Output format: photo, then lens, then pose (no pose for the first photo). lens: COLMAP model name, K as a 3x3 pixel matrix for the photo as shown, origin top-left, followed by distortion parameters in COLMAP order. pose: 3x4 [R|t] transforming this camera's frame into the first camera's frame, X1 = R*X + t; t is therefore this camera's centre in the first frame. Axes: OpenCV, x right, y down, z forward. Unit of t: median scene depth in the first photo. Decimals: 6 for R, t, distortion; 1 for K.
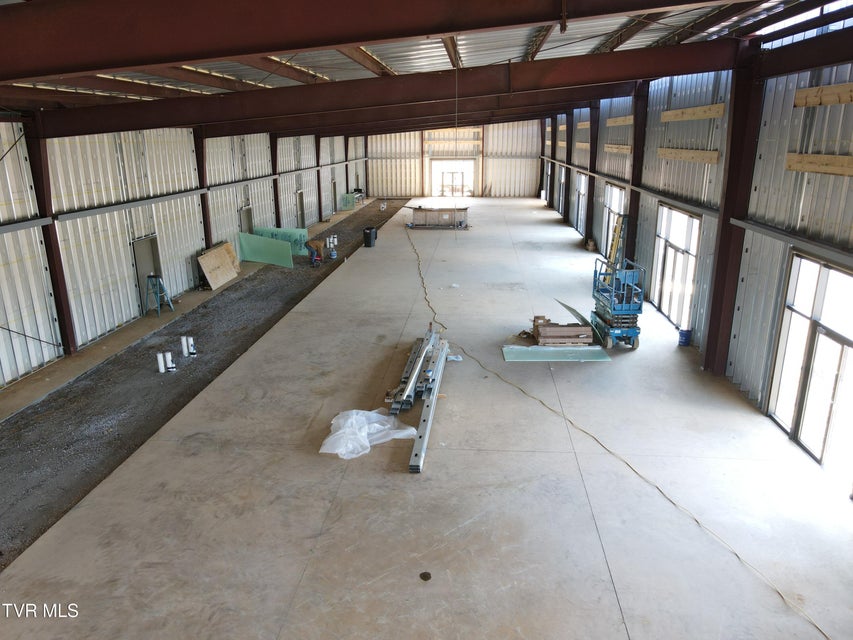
lens RADIAL K [[626.9, 0, 429.4], [0, 626.9, 321.8], [0, 0, 1]] dist [-0.018843, 0.053170]
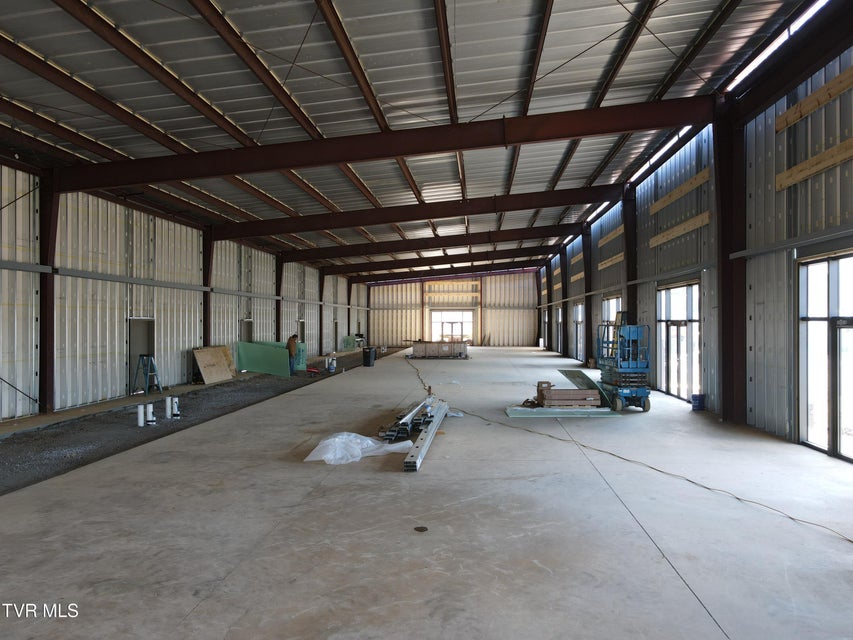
lens RADIAL K [[626.9, 0, 429.4], [0, 626.9, 321.8], [0, 0, 1]] dist [-0.018843, 0.053170]
pose [[0.999991, 0.004150, -0.000674, 0.001913], [-0.004170, 0.958582, -0.284786, 0.170903], [-0.000536, 0.284786, 0.958591, 0.055114]]
